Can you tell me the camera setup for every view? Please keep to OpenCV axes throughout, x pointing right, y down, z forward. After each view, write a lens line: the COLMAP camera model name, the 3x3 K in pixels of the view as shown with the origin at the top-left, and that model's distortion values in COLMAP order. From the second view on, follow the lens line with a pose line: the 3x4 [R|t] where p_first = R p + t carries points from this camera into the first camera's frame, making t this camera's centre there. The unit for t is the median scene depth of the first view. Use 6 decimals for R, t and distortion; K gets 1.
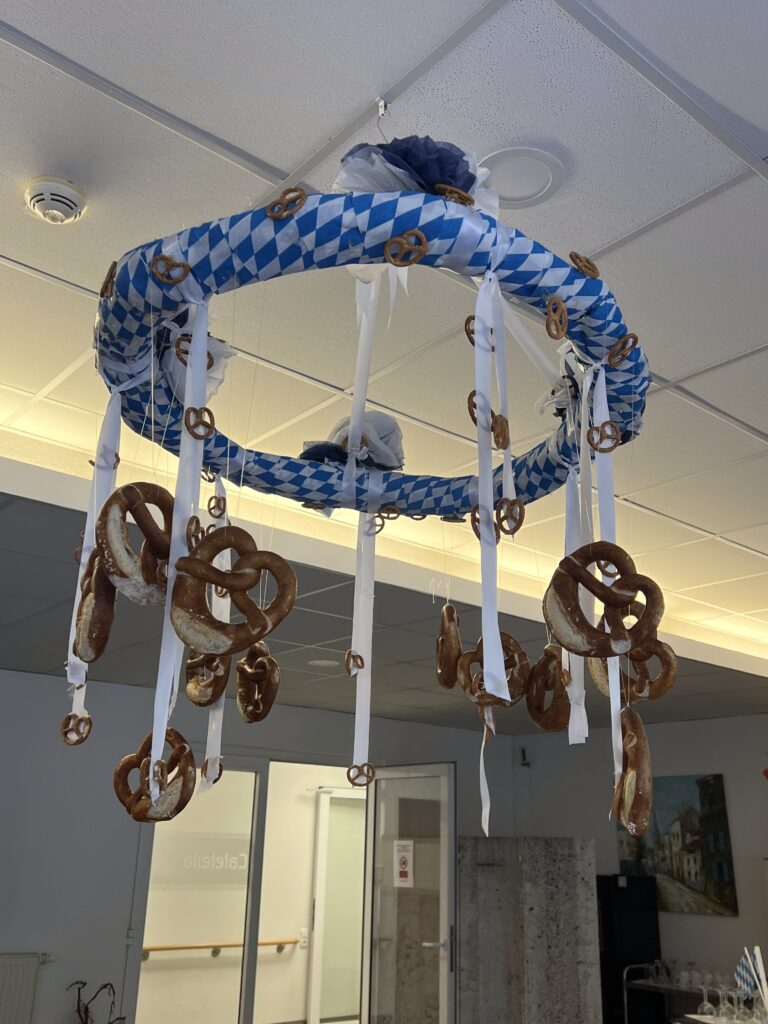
lens RADIAL K [[950.4, 0, 385.8], [0, 950.4, 510.4], [0, 0, 1]] dist [0.010286, 0.000000]
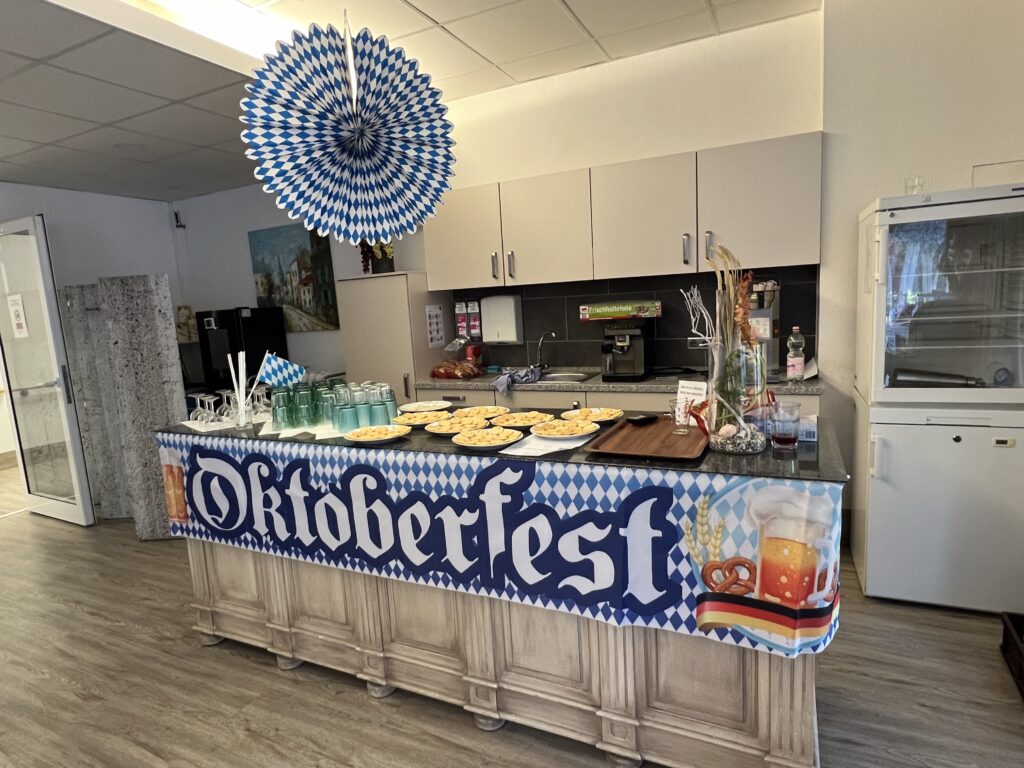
lens RADIAL K [[571.6, 0, 511.4], [0, 571.6, 381.7], [0, 0, 1]] dist [-0.006680, -0.001320]
pose [[0.909880, -0.138671, 0.391009, 0.267567], [-0.054757, 0.894098, 0.444511, 0.134618], [-0.411241, -0.425863, 0.805929, 0.257312]]
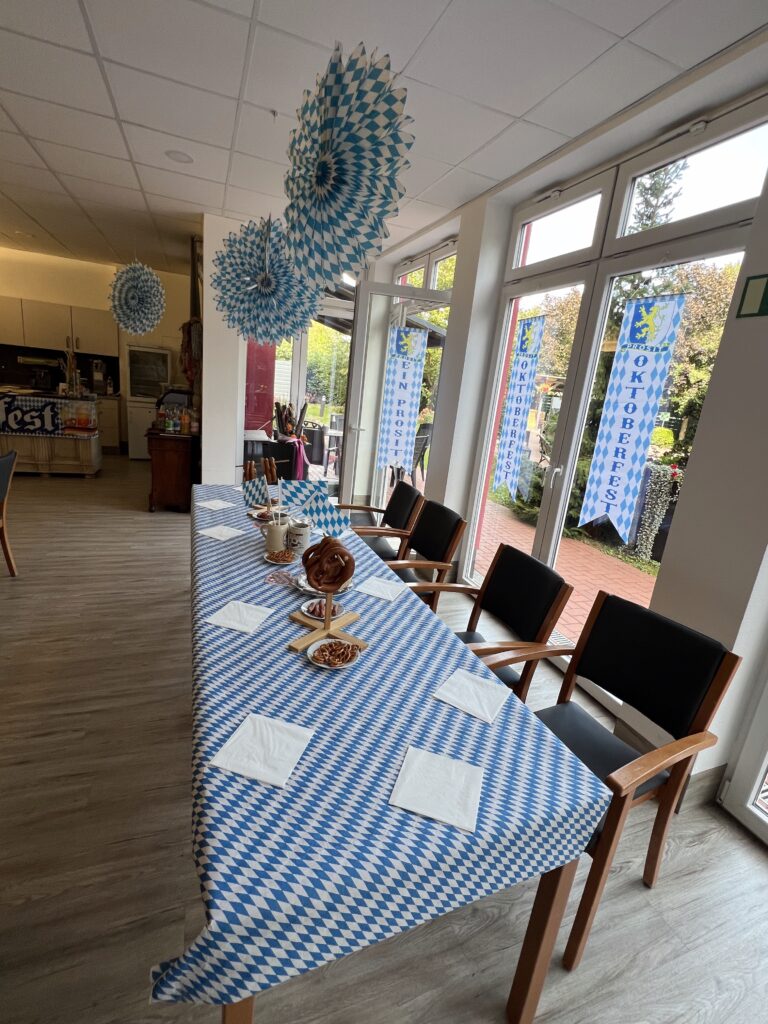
lens RADIAL K [[478.7, 0, 387.6], [0, 478.7, 510.4], [0, 0, 1]] dist [0.000565, -0.000031]
pose [[0.340985, -0.227994, 0.912002, -0.533299], [-0.402867, 0.841102, 0.360896, -0.284118], [-0.849369, -0.490476, 0.194951, -0.784788]]
